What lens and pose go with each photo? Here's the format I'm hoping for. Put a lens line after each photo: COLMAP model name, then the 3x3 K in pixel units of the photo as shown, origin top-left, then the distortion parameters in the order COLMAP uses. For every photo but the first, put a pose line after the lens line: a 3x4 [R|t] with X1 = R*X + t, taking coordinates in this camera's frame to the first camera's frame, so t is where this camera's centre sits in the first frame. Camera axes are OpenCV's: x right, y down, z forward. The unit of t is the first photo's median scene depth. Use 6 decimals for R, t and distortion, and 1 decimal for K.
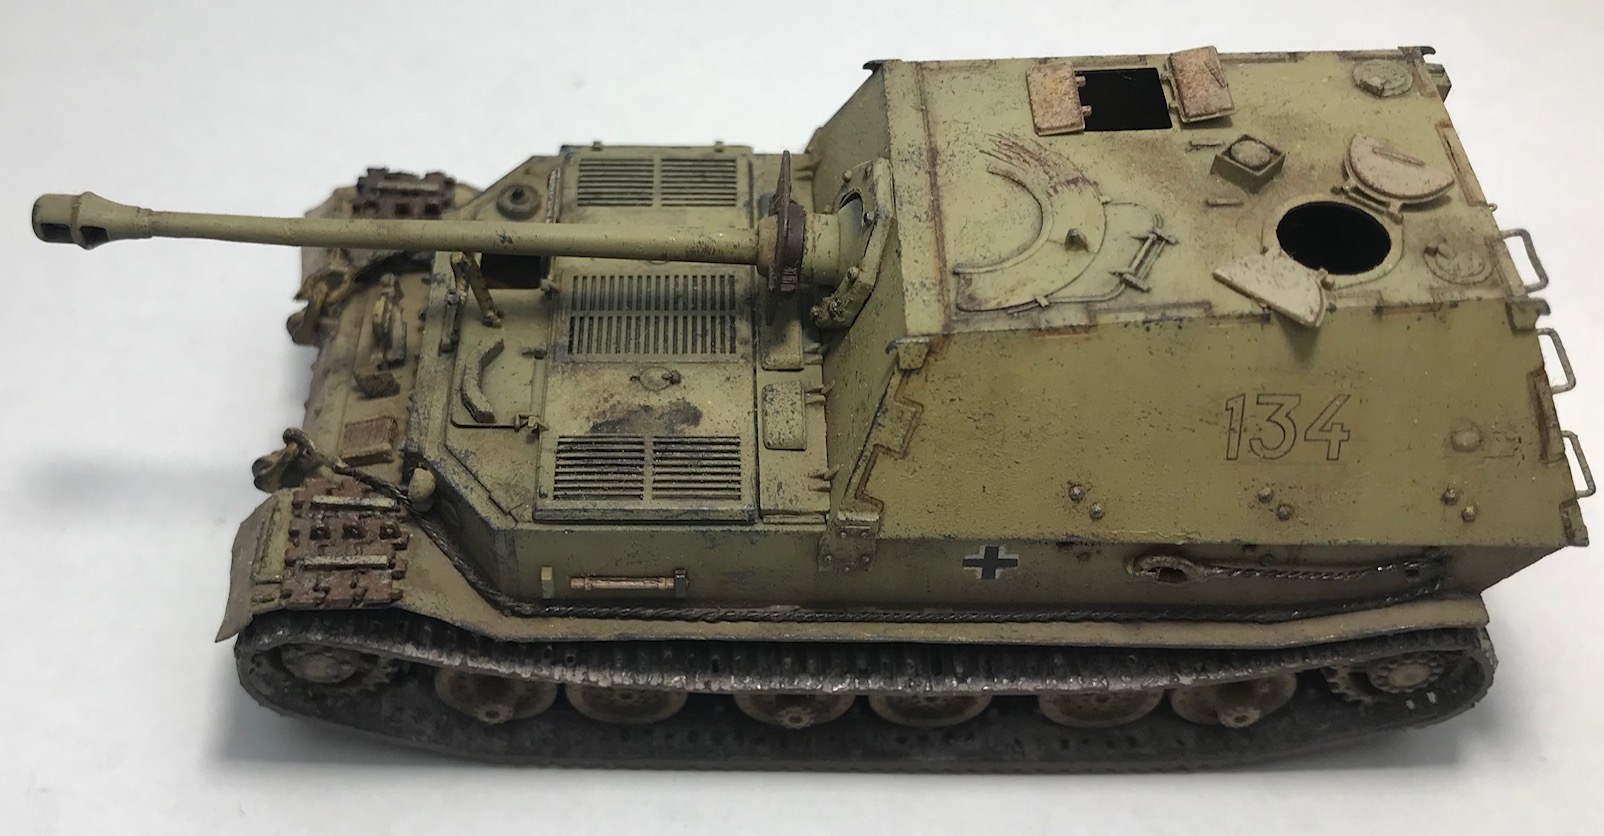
lens RADIAL K [[1902.1, 0, 801.3], [0, 1902.1, 422.1], [0, 0, 1]] dist [0.001085, 0.000000]
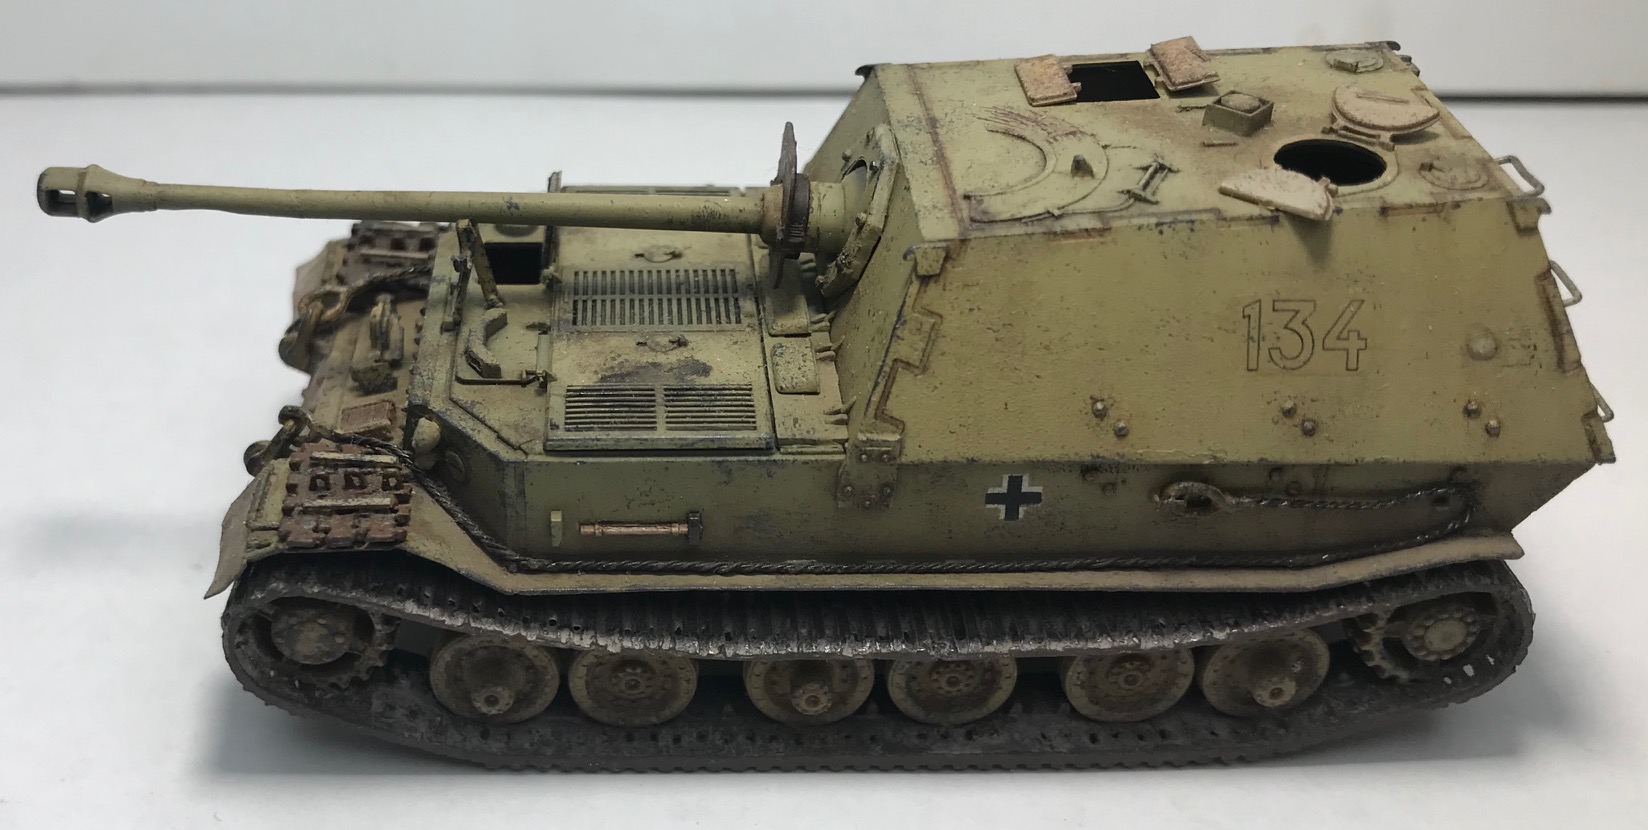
lens RADIAL K [[1896.9, 0, 780.0], [0, 1896.9, 428.2], [0, 0, 1]] dist [-0.005240, 0.000000]
pose [[0.999027, -0.020643, 0.038965, -0.056674], [0.029734, 0.967900, -0.249572, 0.276343], [-0.032562, 0.250488, 0.967572, 0.056006]]
